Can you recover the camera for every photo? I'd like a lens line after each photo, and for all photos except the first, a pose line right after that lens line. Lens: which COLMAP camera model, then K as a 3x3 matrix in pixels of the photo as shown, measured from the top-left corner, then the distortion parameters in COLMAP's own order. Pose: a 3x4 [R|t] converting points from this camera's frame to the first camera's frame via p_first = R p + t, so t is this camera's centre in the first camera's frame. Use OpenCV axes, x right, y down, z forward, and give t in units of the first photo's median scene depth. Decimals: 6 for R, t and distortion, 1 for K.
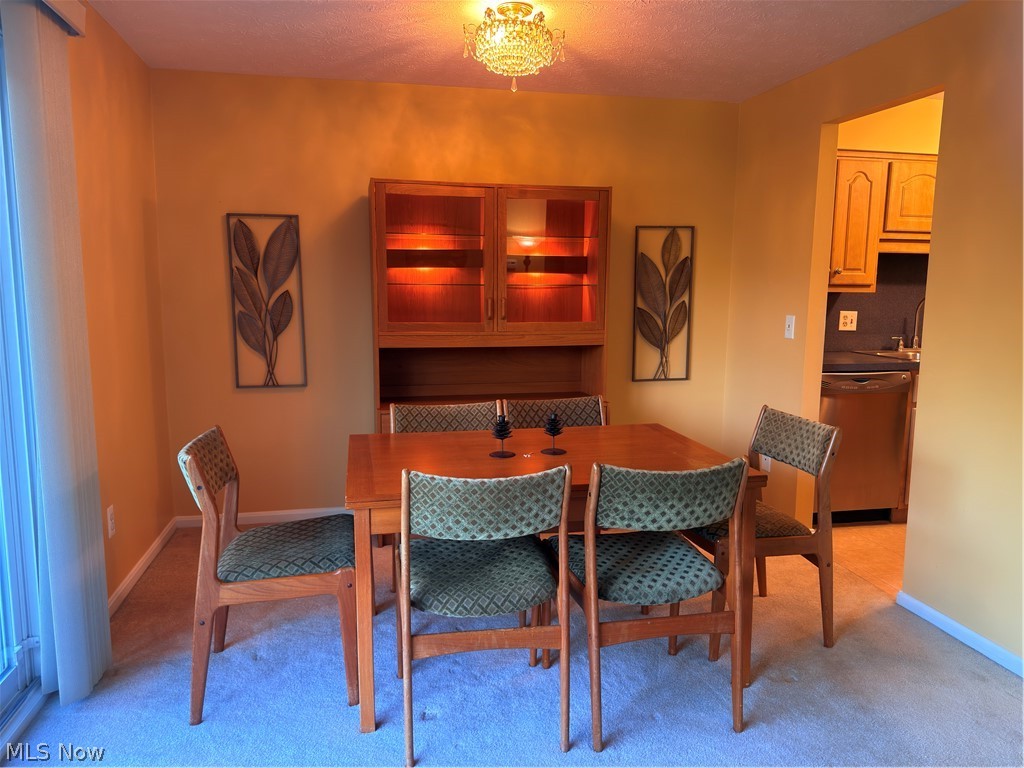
lens RADIAL K [[721.7, 0, 512.2], [0, 721.7, 385.4], [0, 0, 1]] dist [0.061457, -0.081238]
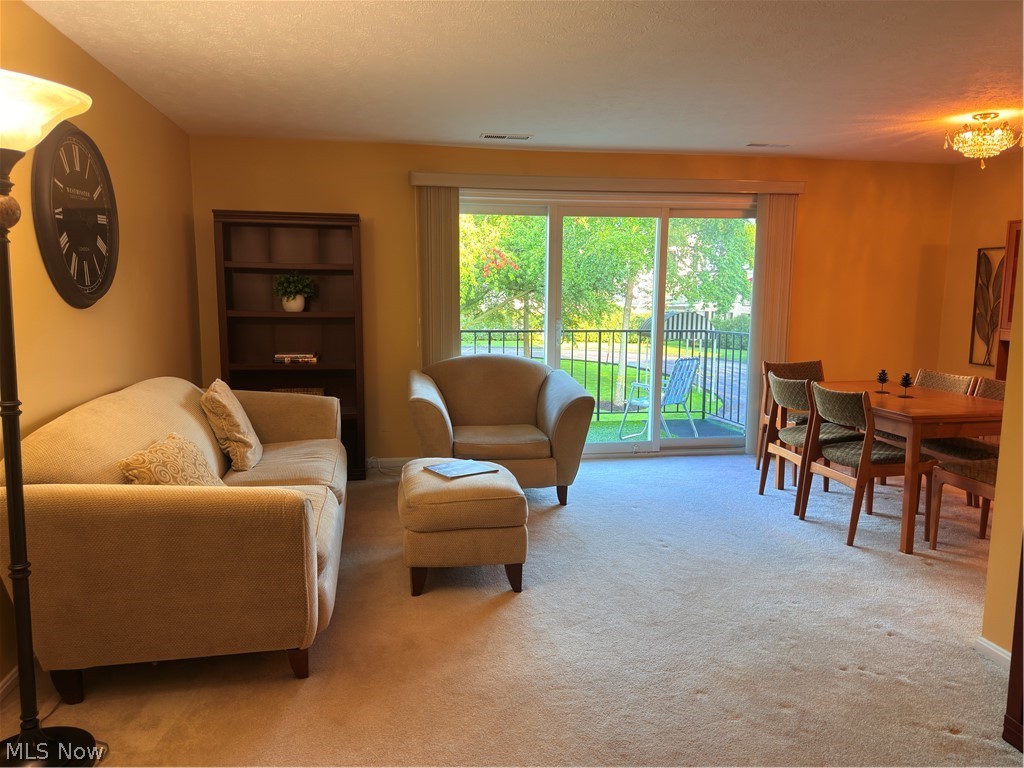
lens RADIAL K [[721.7, 0, 512.2], [0, 721.7, 385.4], [0, 0, 1]] dist [0.061457, -0.081238]
pose [[-0.015503, 0.130435, -0.991336, 1.131836], [-0.142085, 0.981106, 0.131311, -0.015871], [0.989733, 0.142889, 0.003323, 0.067083]]
